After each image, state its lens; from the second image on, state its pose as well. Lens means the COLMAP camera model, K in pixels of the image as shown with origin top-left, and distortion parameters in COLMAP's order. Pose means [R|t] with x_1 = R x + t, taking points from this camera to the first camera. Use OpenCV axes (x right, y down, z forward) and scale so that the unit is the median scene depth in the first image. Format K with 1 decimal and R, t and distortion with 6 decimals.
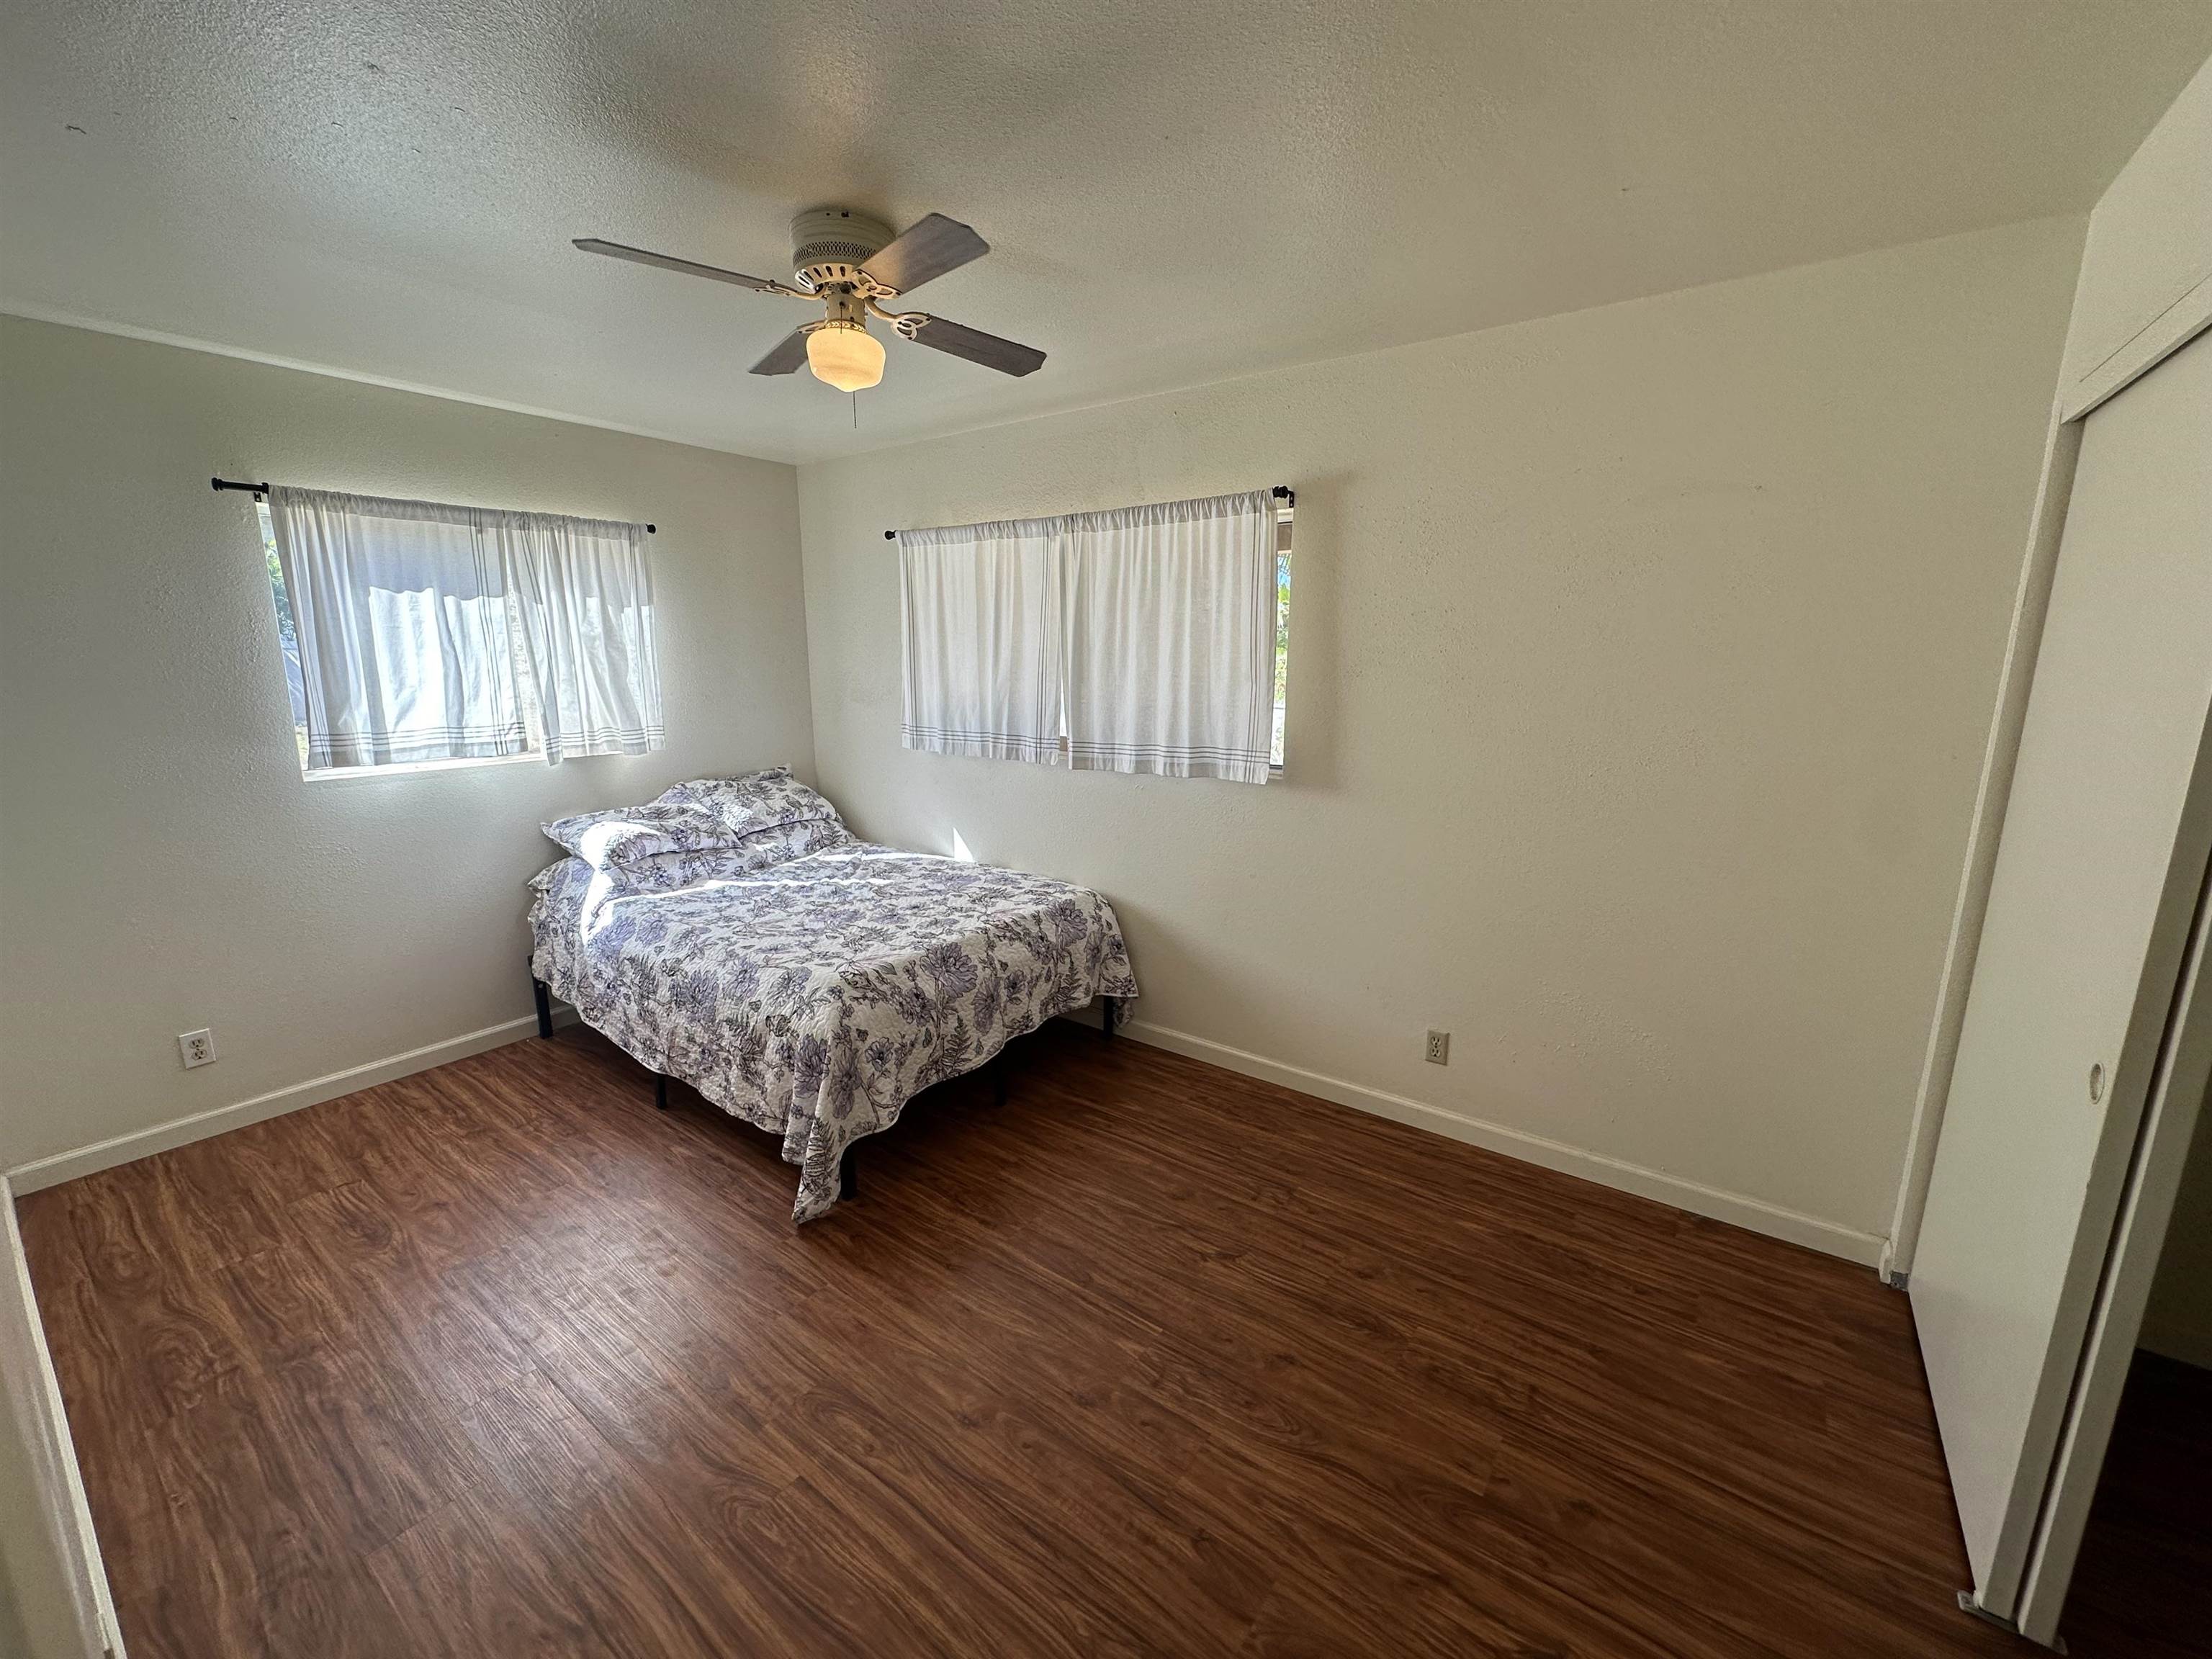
lens RADIAL K [[888.8, 0, 1107.1], [0, 888.8, 825.4], [0, 0, 1]] dist [0.001526, 0.000218]
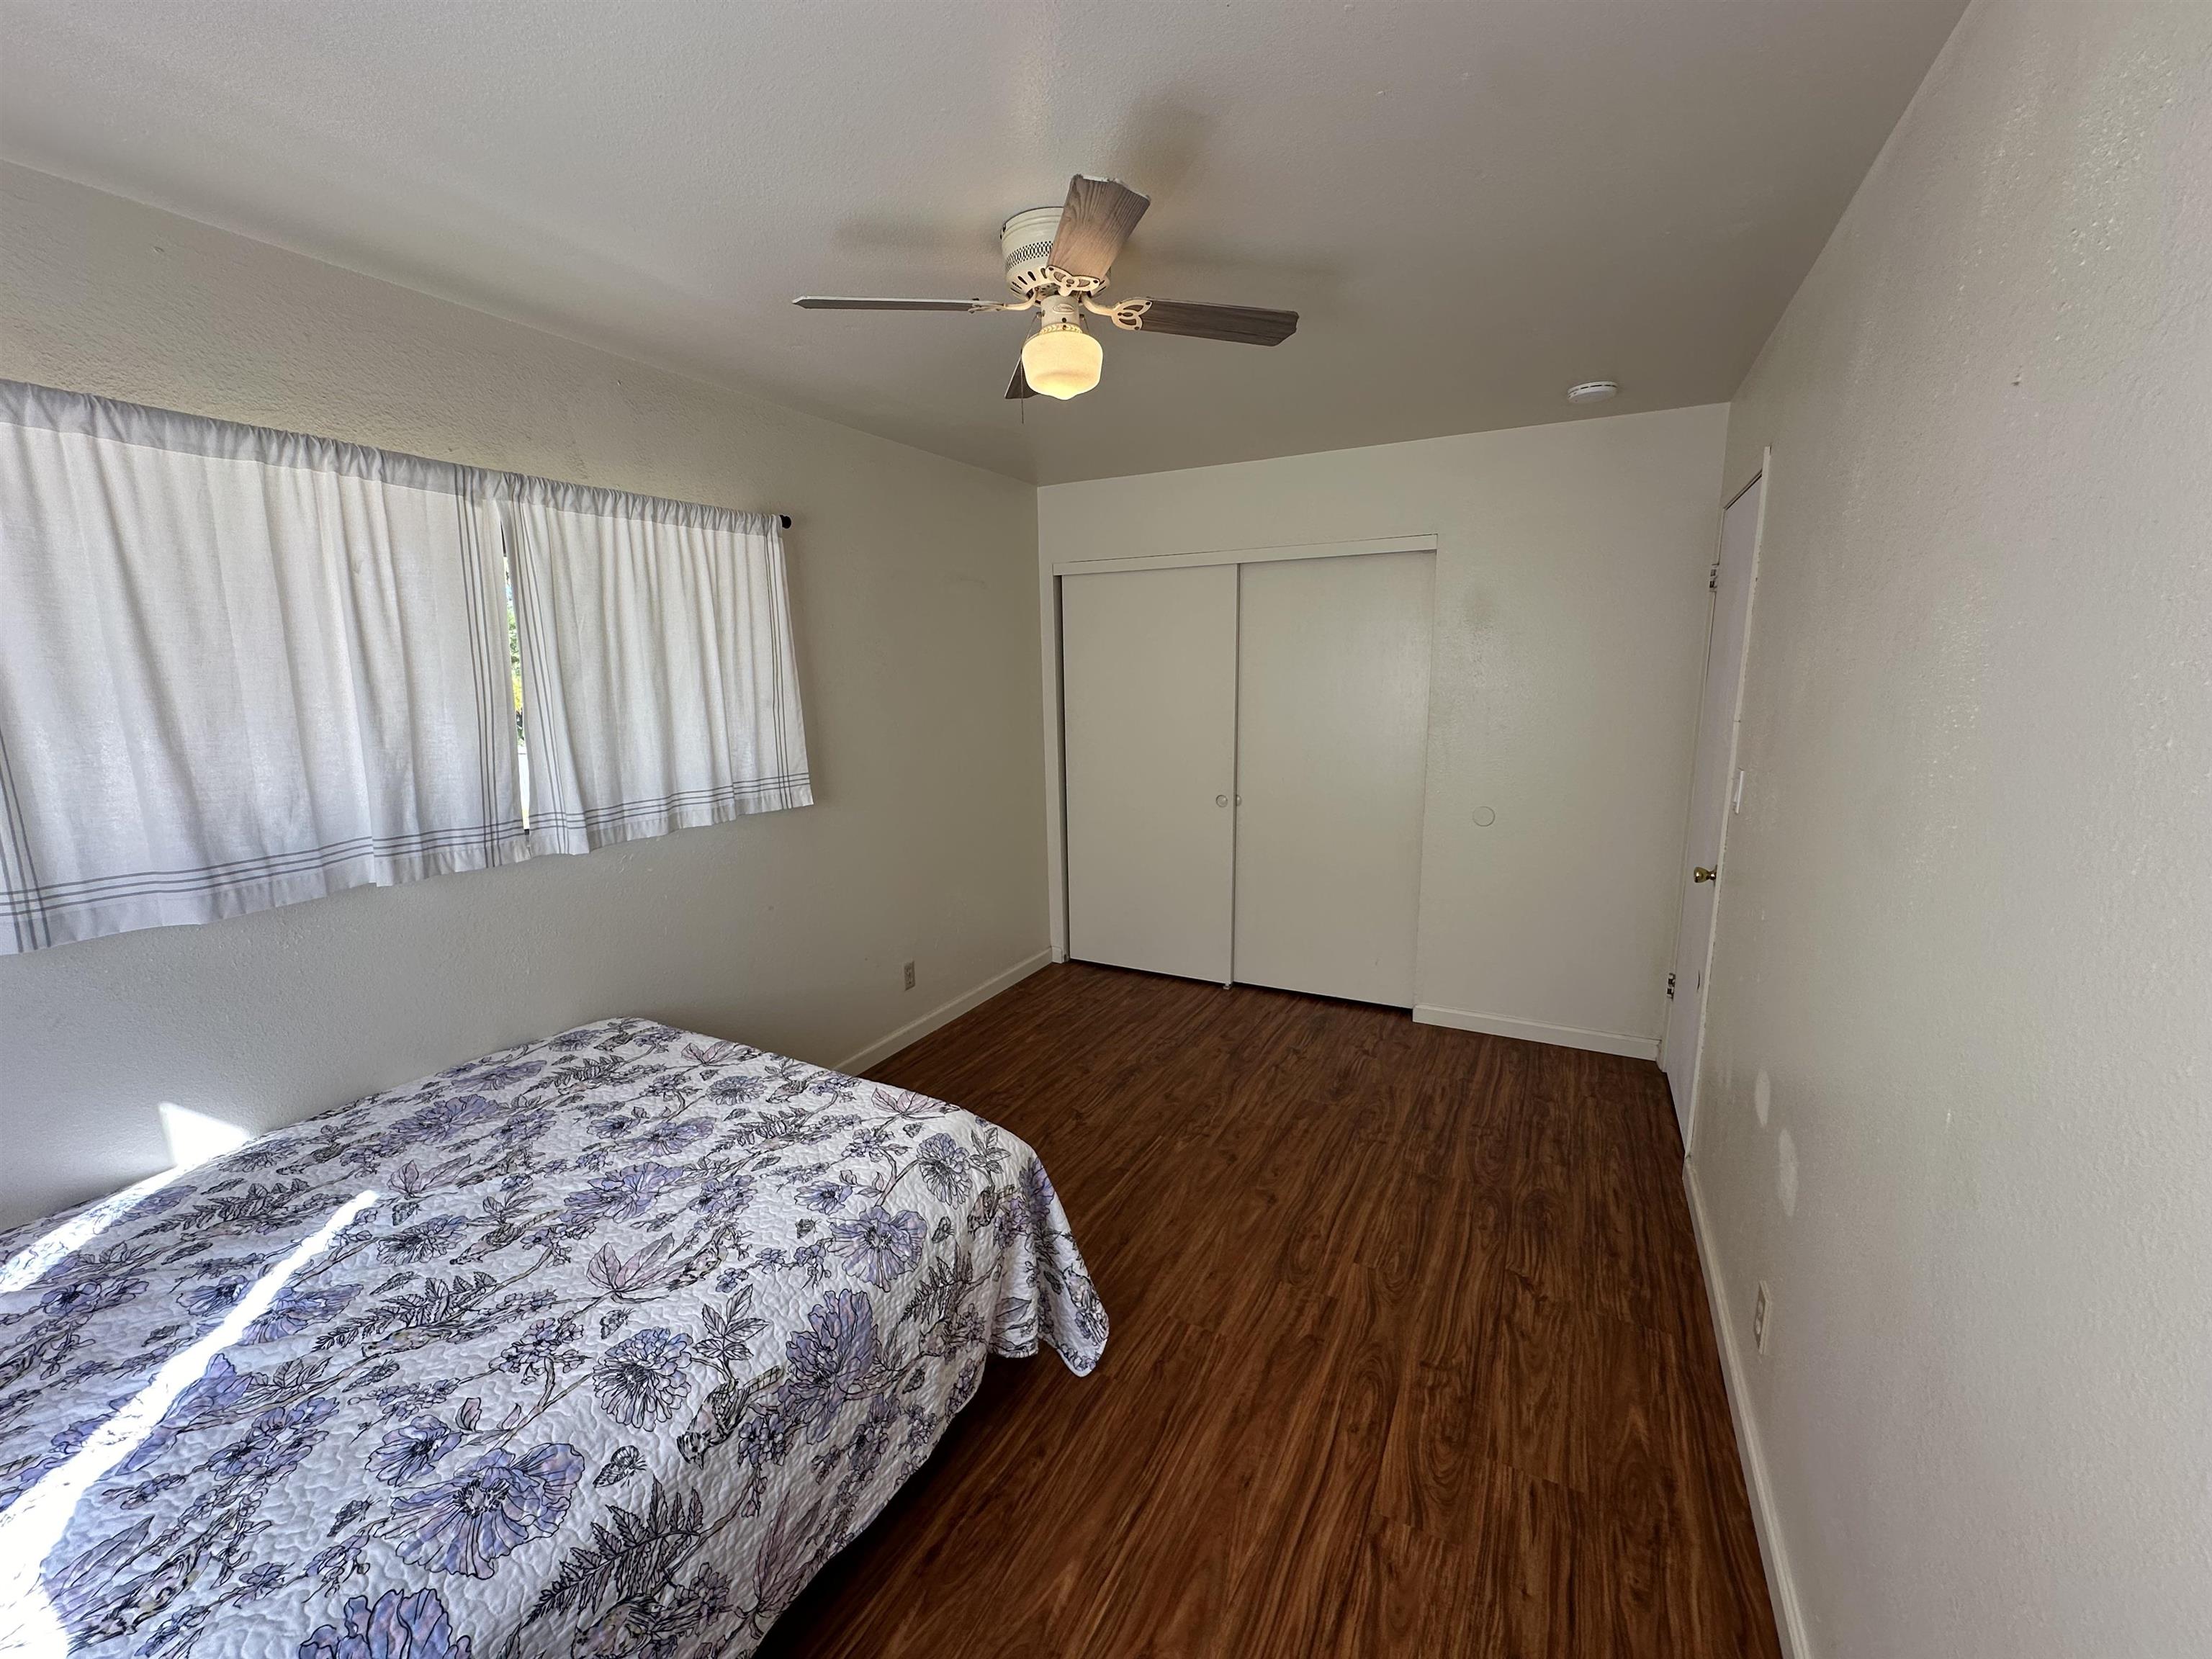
lens RADIAL K [[888.8, 0, 1110.3], [0, 888.8, 820.4], [0, 0, 1]] dist [0.001526, 0.000218]
pose [[-0.153557, -0.168799, 0.973615, -0.835226], [0.205351, 0.958339, 0.198538, -0.154107], [-0.966567, 0.230420, -0.112497, 0.750864]]
